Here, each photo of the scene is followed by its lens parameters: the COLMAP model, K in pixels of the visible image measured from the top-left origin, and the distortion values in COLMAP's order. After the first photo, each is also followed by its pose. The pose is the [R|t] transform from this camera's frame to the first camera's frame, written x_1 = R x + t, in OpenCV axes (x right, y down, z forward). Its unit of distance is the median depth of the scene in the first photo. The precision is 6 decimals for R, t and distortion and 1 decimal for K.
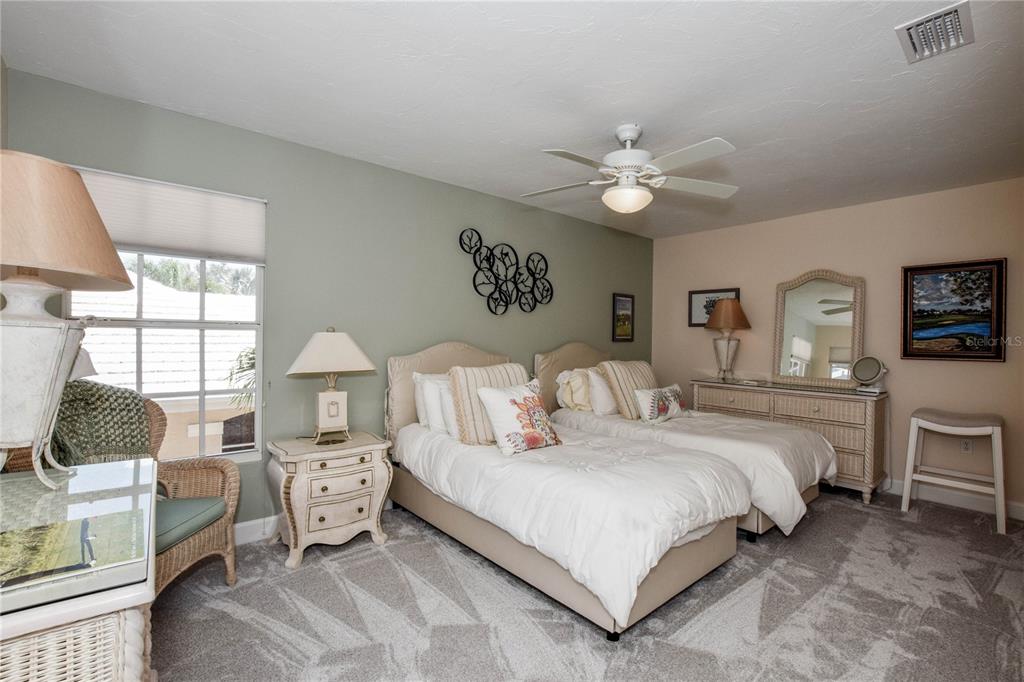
lens RADIAL K [[452.0, 0, 516.3], [0, 452.0, 340.5], [0, 0, 1]] dist [-0.036979, 0.007746]
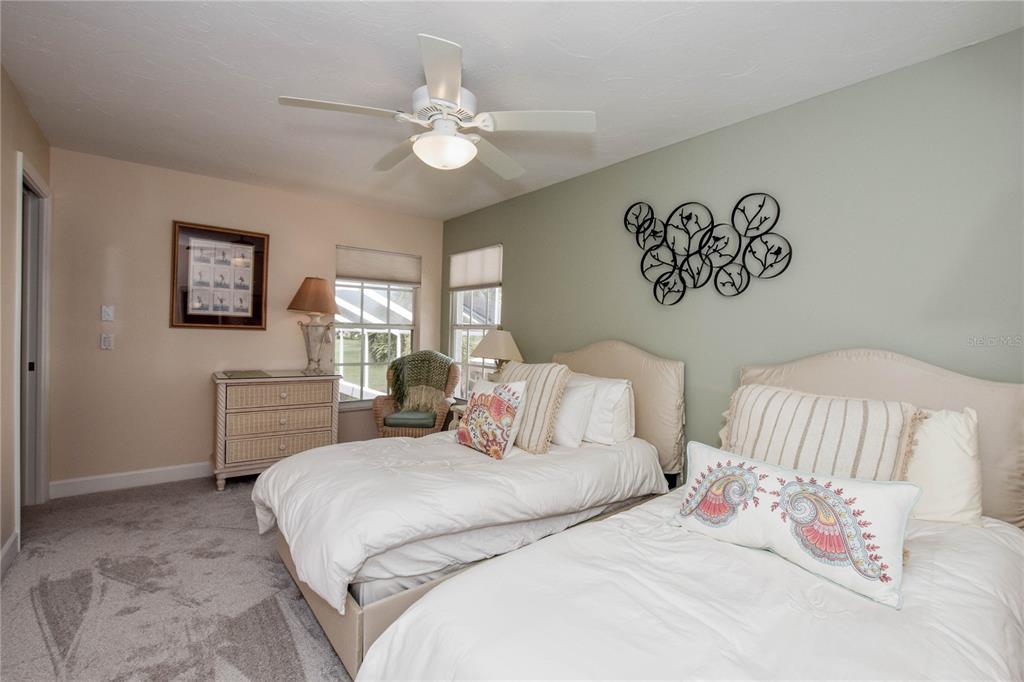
lens RADIAL K [[452.0, 0, 516.3], [0, 452.0, 340.5], [0, 0, 1]] dist [-0.036979, 0.007746]
pose [[-0.043110, 0.020612, -0.998858, 0.683322], [-0.013729, 0.999681, 0.021221, -0.010889], [0.998976, 0.014629, -0.042813, 0.757548]]
